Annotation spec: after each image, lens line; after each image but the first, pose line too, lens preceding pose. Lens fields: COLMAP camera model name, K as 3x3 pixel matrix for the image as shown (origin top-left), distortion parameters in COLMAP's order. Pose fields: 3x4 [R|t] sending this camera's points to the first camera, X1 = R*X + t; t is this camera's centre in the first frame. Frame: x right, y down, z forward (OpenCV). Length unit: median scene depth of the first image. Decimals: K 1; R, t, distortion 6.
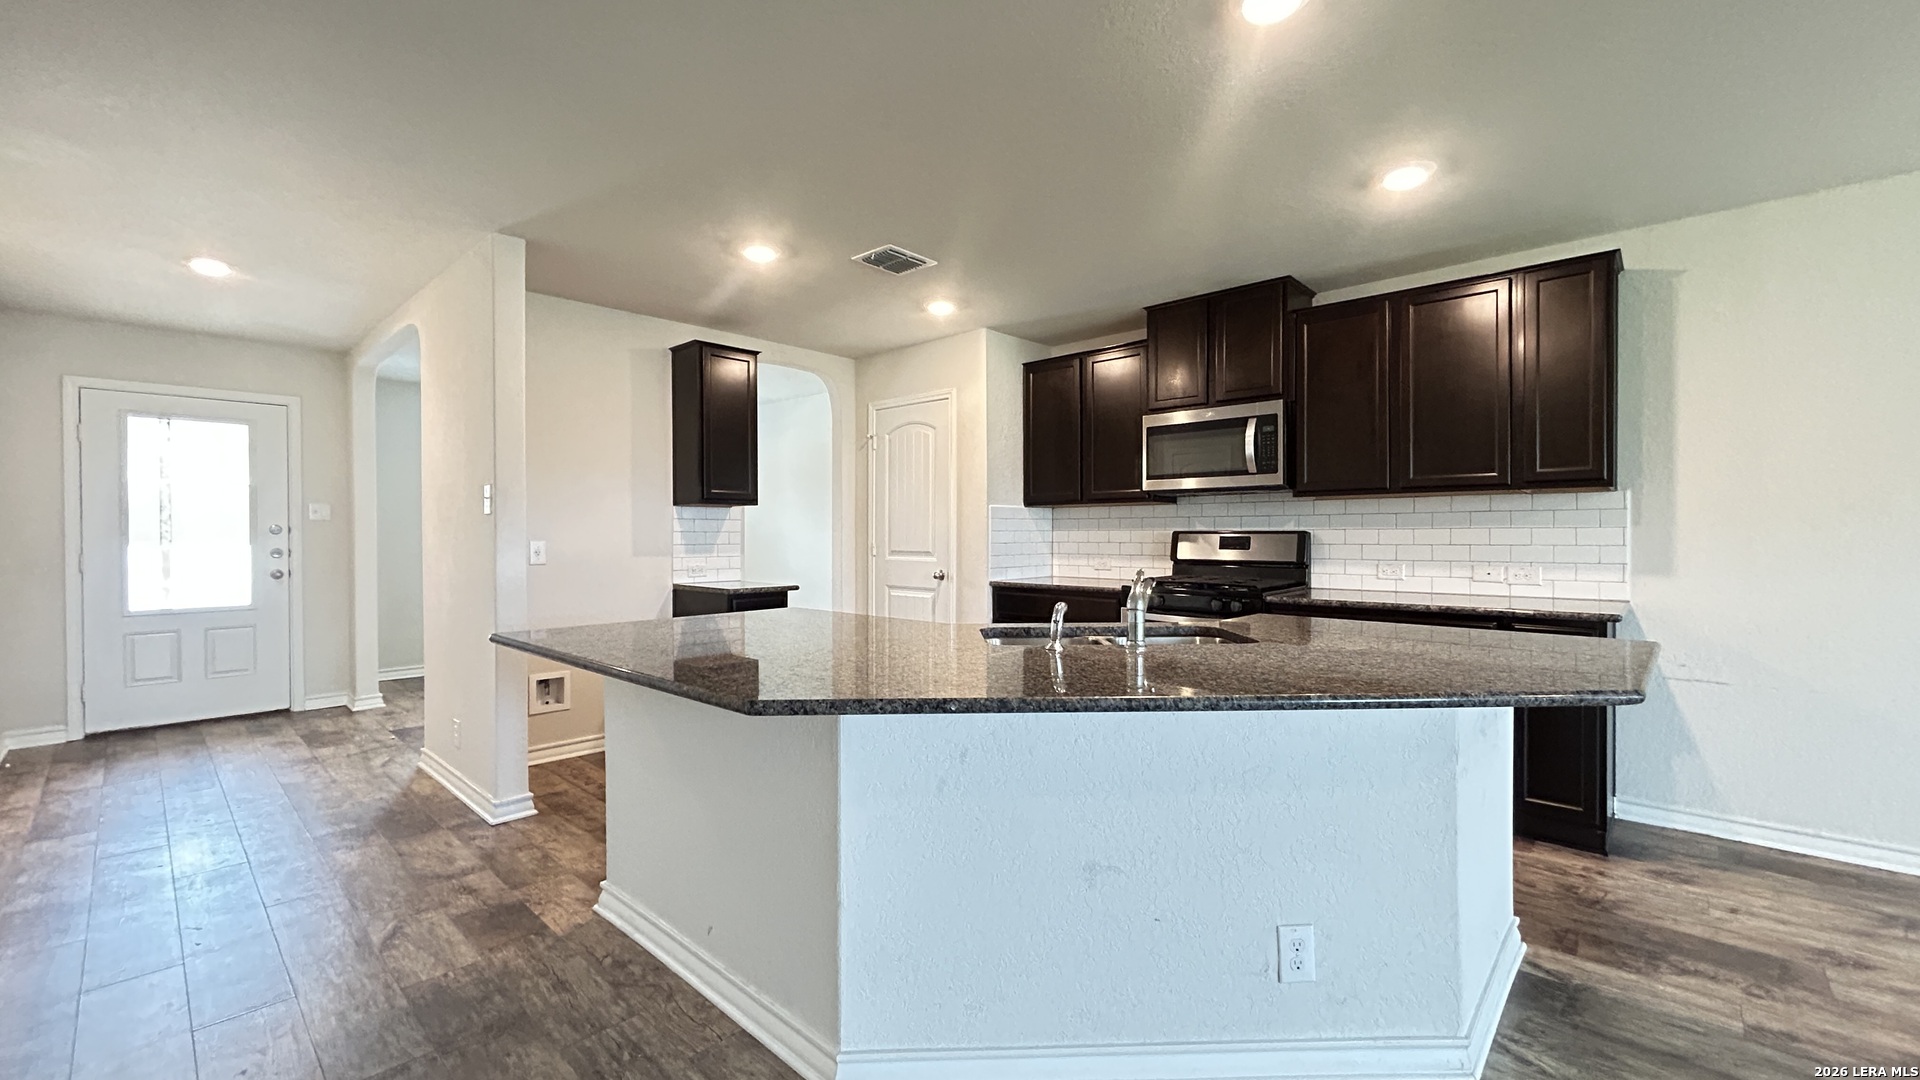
lens RADIAL K [[769.7, 0, 960.0], [0, 769.7, 540.0], [0, 0, 1]] dist [-0.000198, 0.000472]
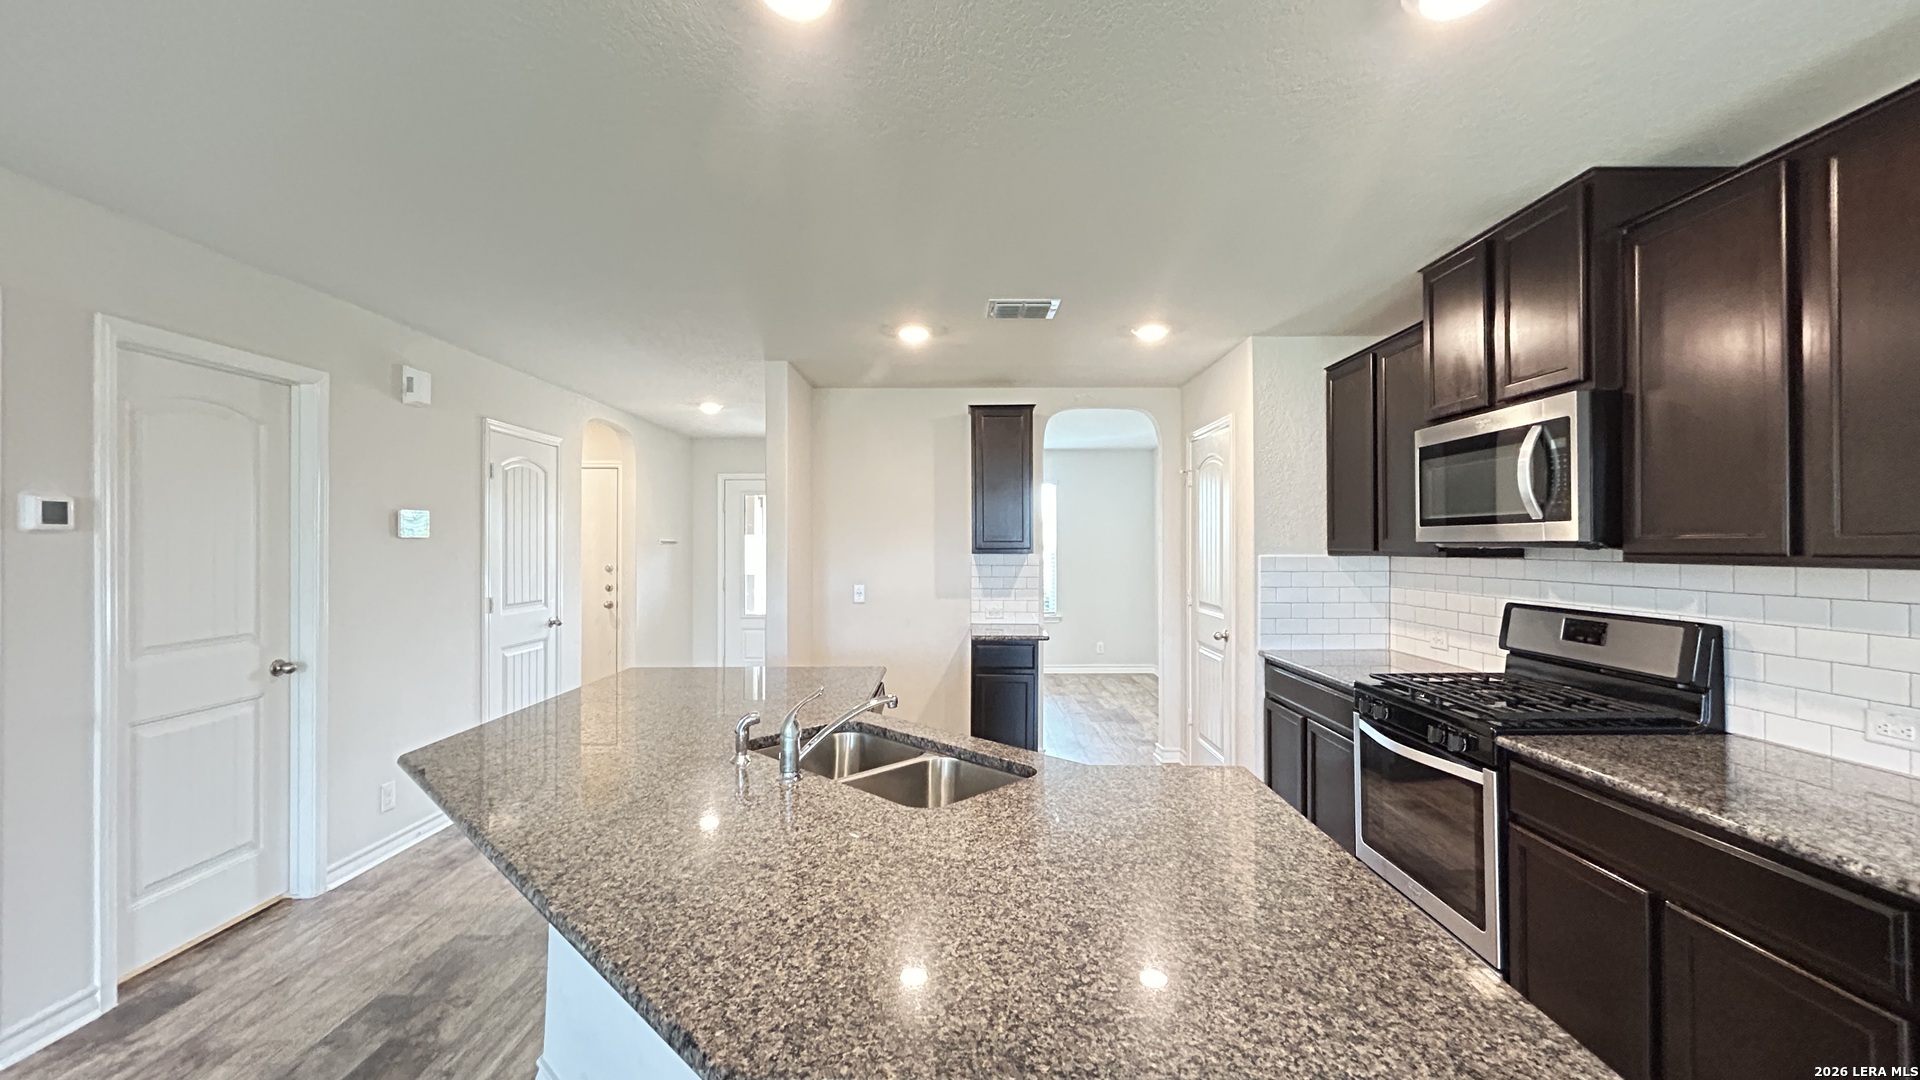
lens RADIAL K [[769.7, 0, 960.0], [0, 769.7, 540.0], [0, 0, 1]] dist [-0.000198, 0.000472]
pose [[0.678877, -0.002626, -0.734248, 0.460841], [-0.007162, 0.999922, -0.010198, -0.056225], [0.734217, 0.012182, 0.678805, 0.254891]]
